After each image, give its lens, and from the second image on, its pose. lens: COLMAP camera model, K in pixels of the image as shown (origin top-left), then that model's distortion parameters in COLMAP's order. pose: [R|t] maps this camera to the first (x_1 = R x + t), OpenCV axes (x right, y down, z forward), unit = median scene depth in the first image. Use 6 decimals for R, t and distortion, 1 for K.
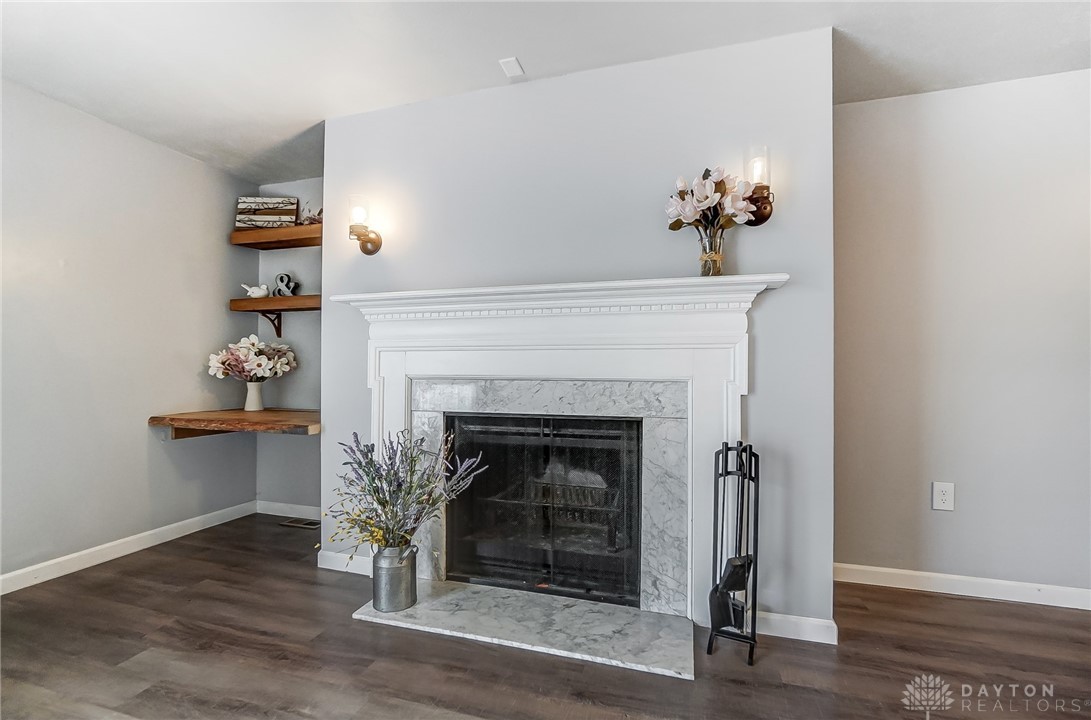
lens RADIAL K [[480.8, 0, 547.4], [0, 480.8, 368.3], [0, 0, 1]] dist [-0.026092, 0.000265]
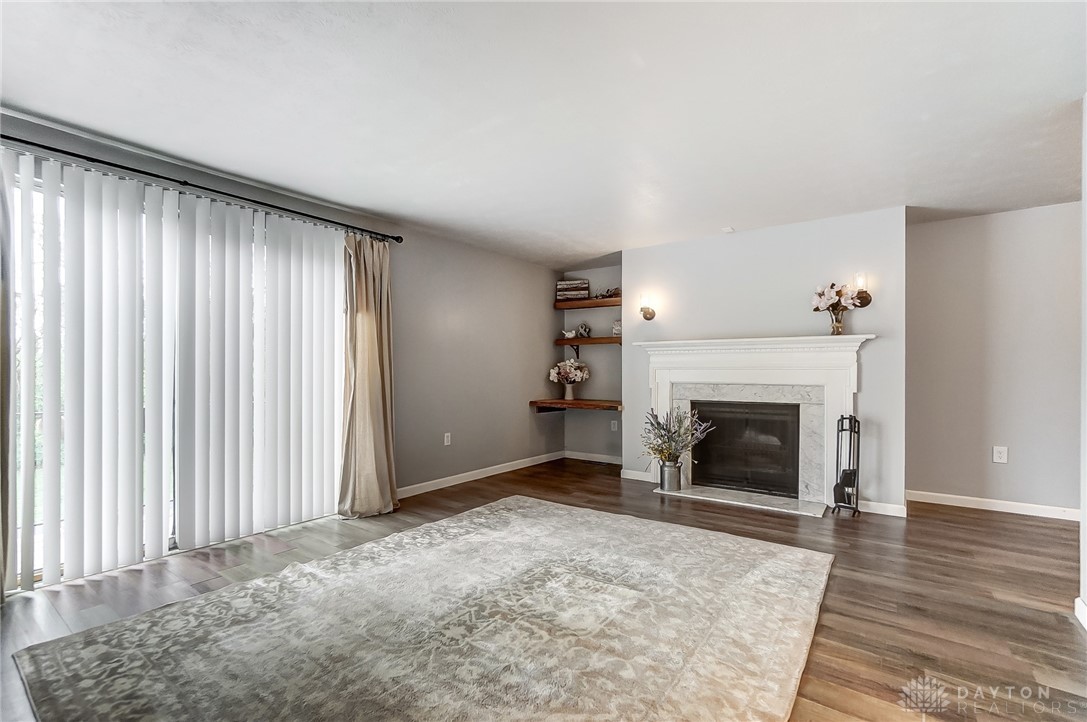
lens RADIAL K [[479.1, 0, 538.1], [0, 479.1, 372.4], [0, 0, 1]] dist [-0.026092, 0.000265]
pose [[0.934506, -0.002013, -0.355941, -0.107977], [0.004242, 0.999976, 0.005482, -0.039755], [0.355921, -0.006633, 0.934493, -1.144873]]
